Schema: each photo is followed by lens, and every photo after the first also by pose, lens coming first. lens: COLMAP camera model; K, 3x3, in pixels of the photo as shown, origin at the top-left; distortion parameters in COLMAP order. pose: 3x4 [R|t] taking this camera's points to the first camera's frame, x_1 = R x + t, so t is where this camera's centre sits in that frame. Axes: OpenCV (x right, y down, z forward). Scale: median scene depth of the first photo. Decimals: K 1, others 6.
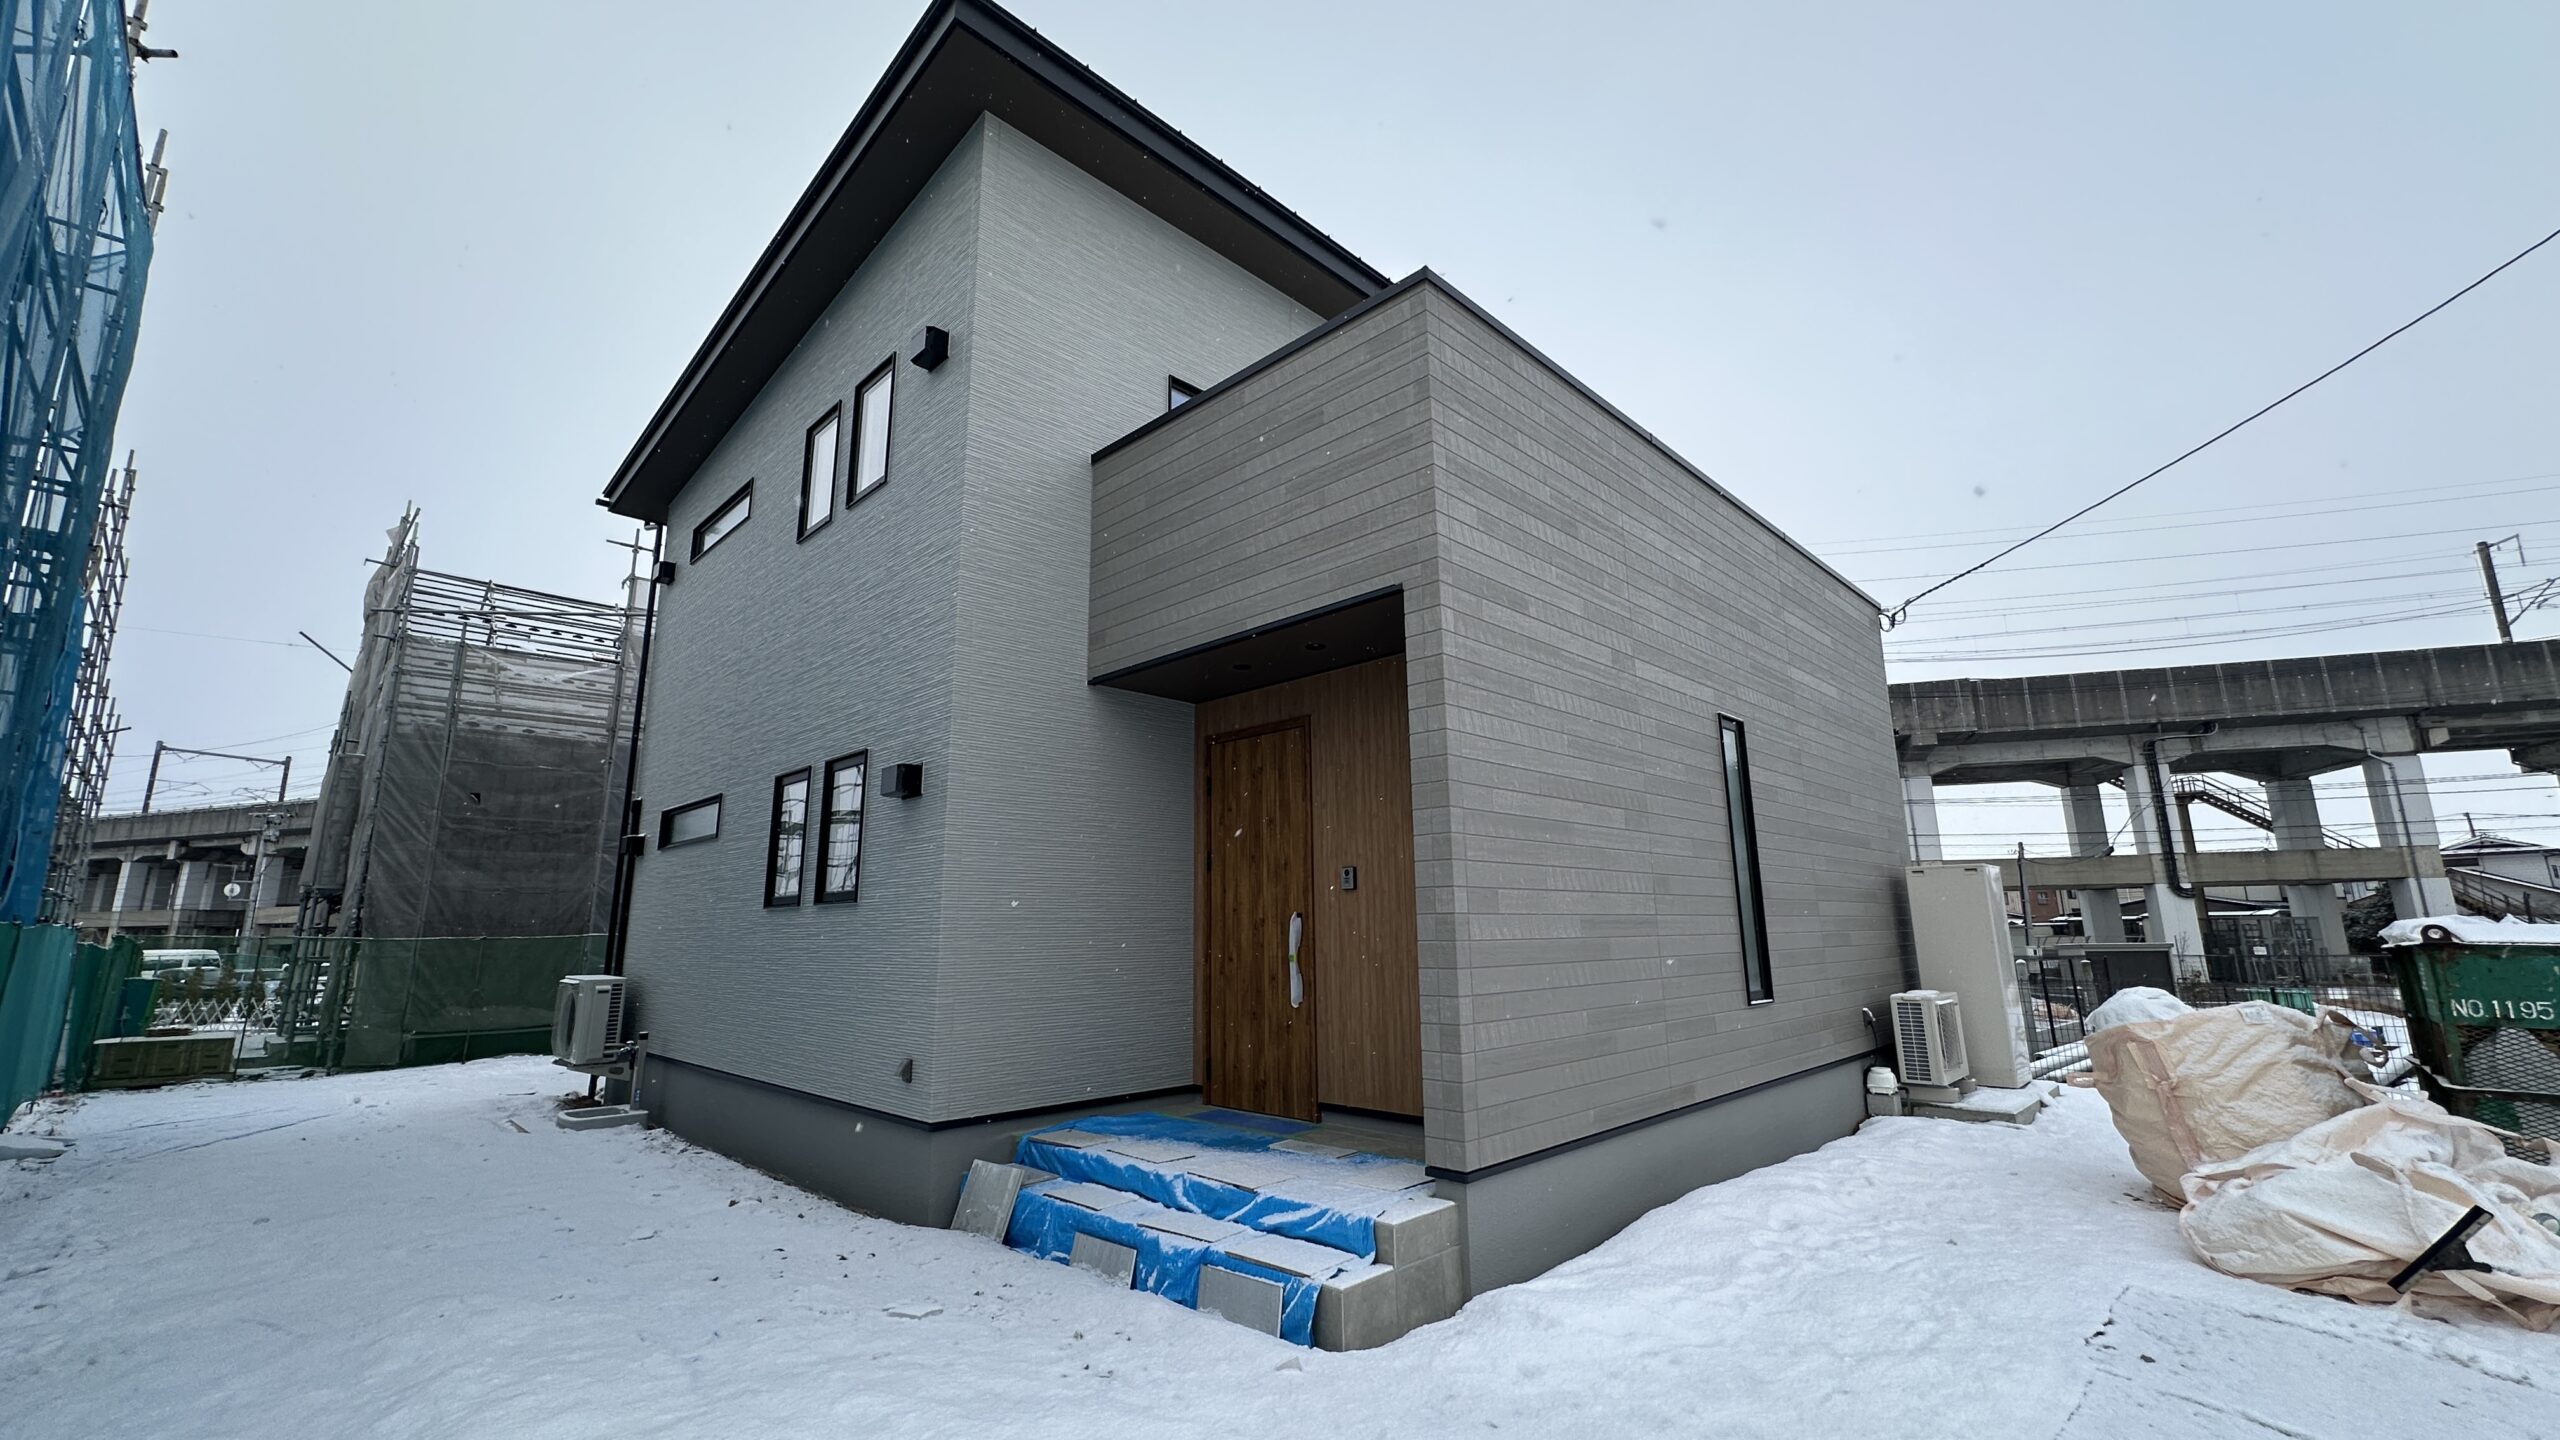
lens RADIAL K [[1022.9, 0, 1276.6], [0, 1022.9, 725.0], [0, 0, 1]] dist [0.000968, 0.000374]
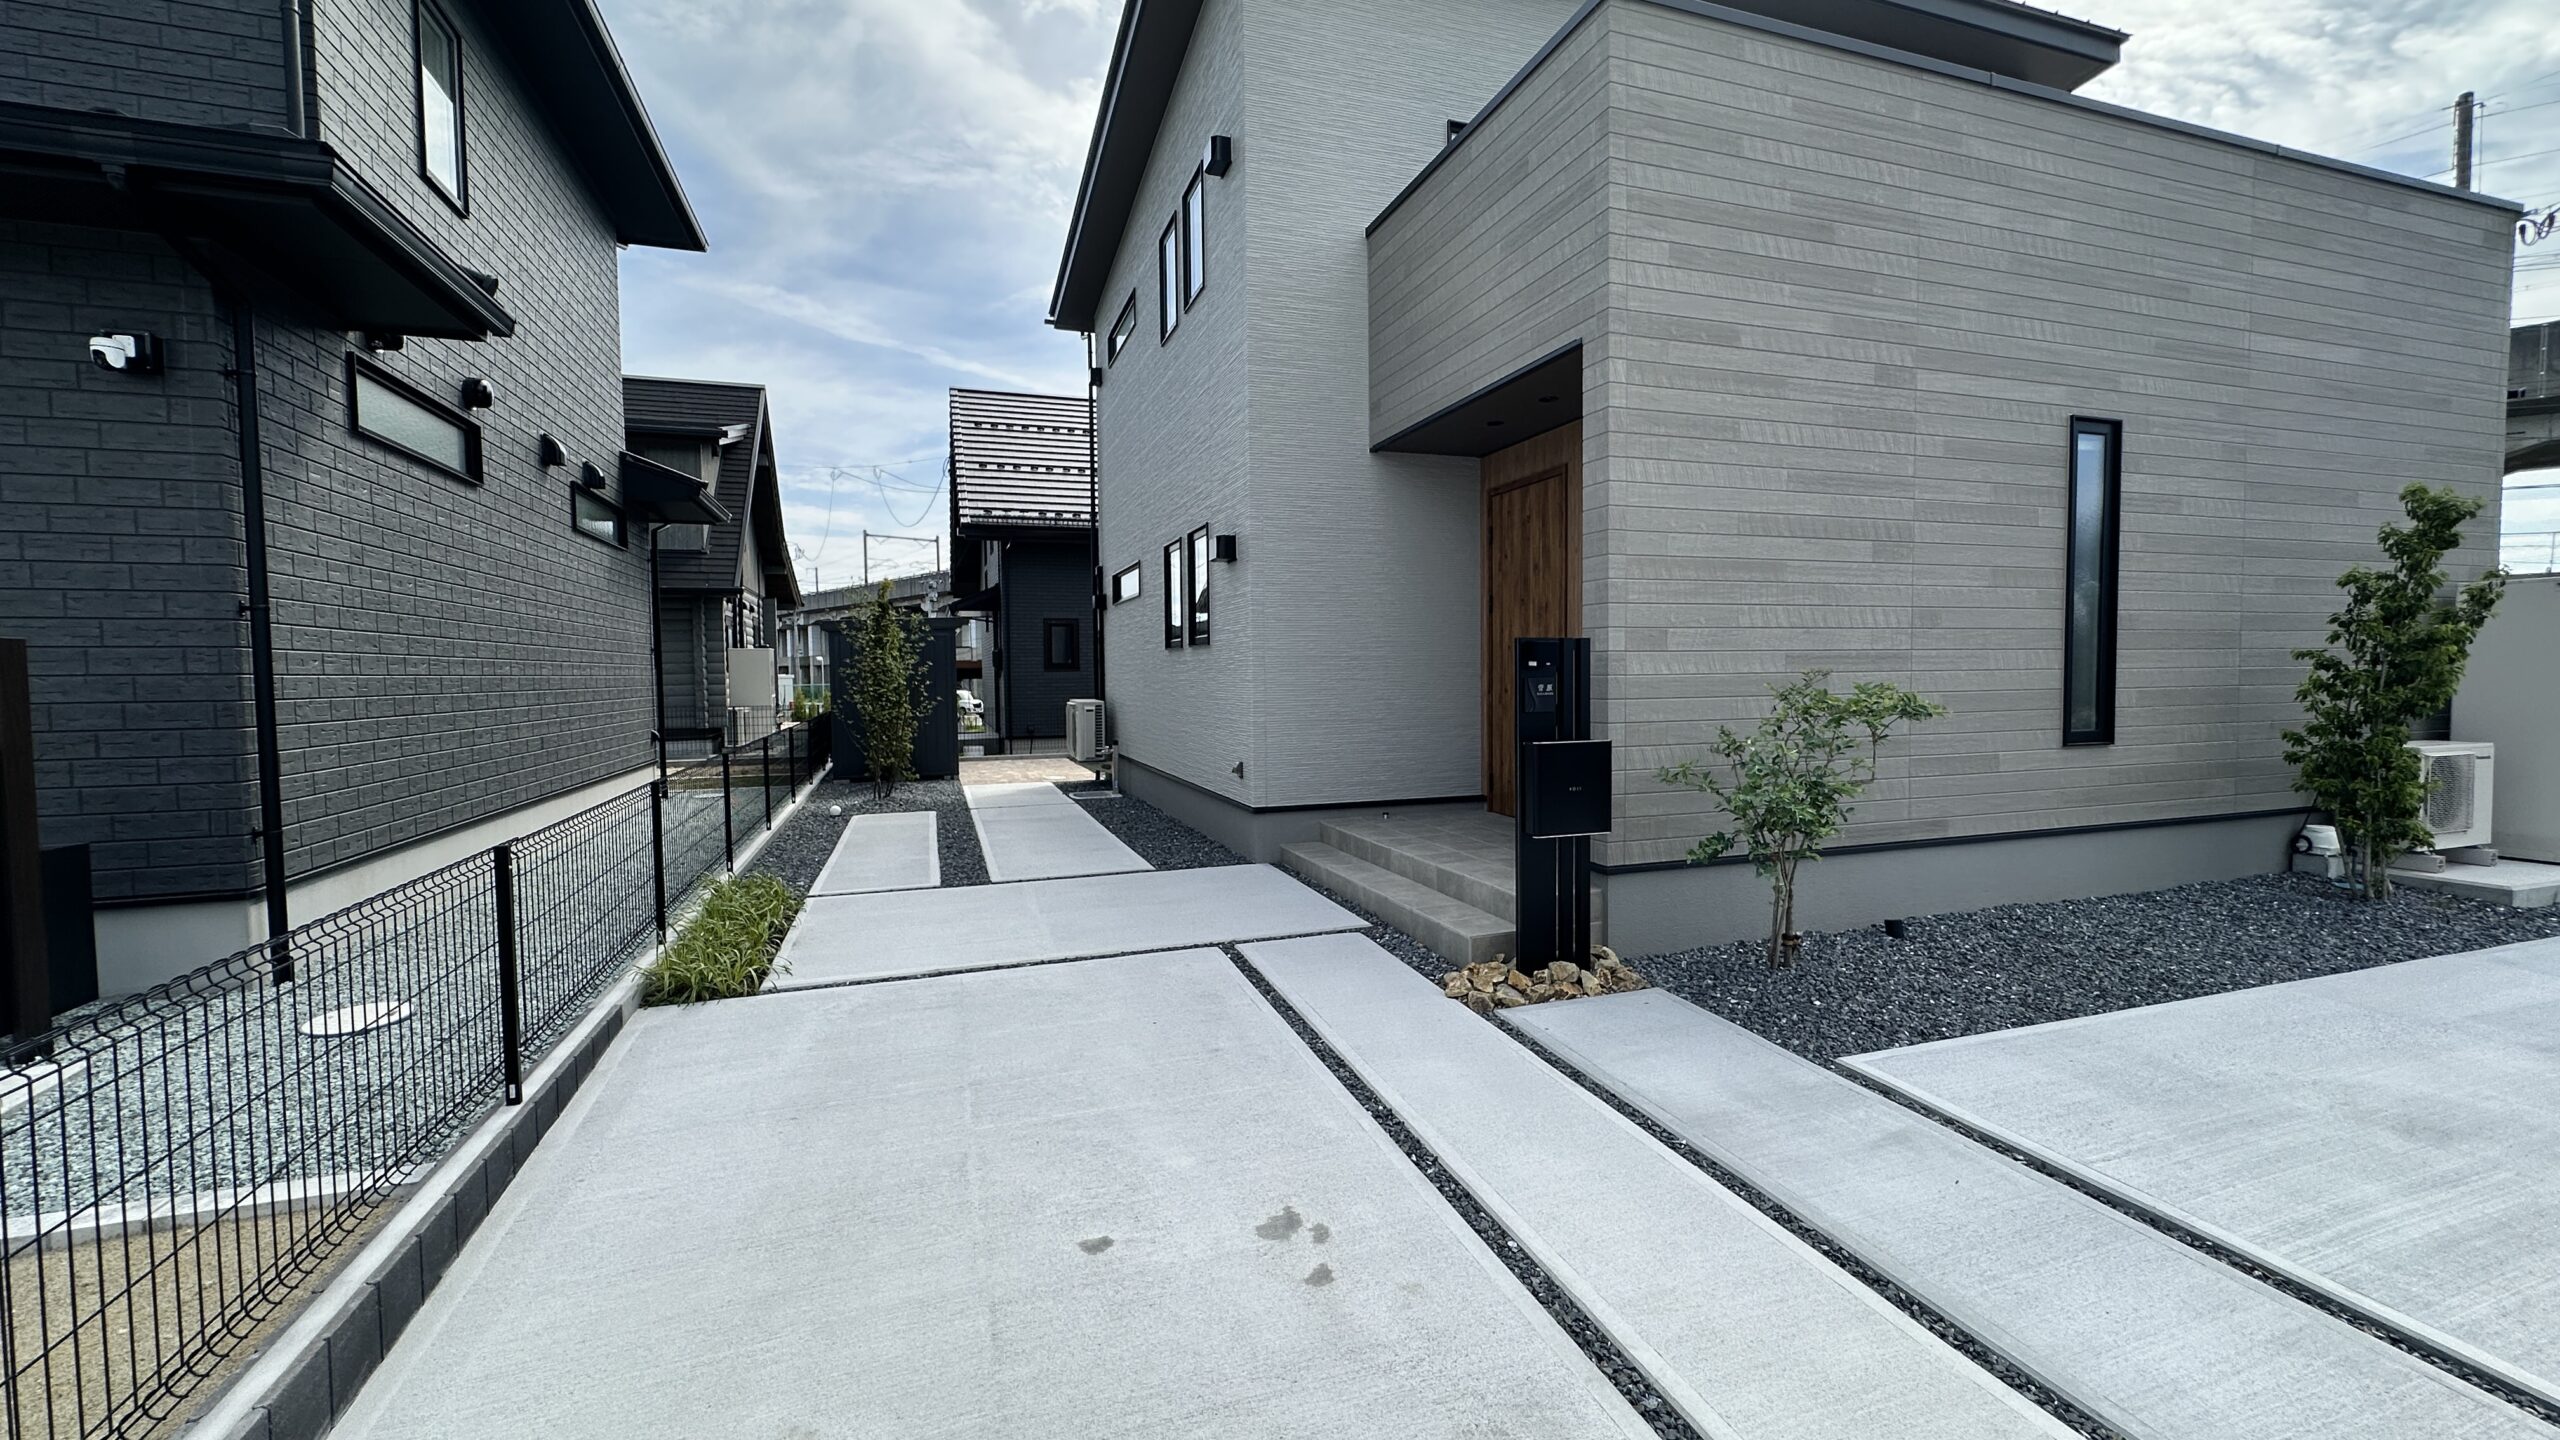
lens RADIAL K [[1022.9, 0, 1276.6], [0, 1022.9, 725.0], [0, 0, 1]] dist [0.000968, 0.000374]
pose [[0.895569, 0.024522, -0.444246, 0.232949], [0.088932, 0.968464, 0.232740, -0.019949], [0.435944, -0.247942, 0.865146, -0.096512]]
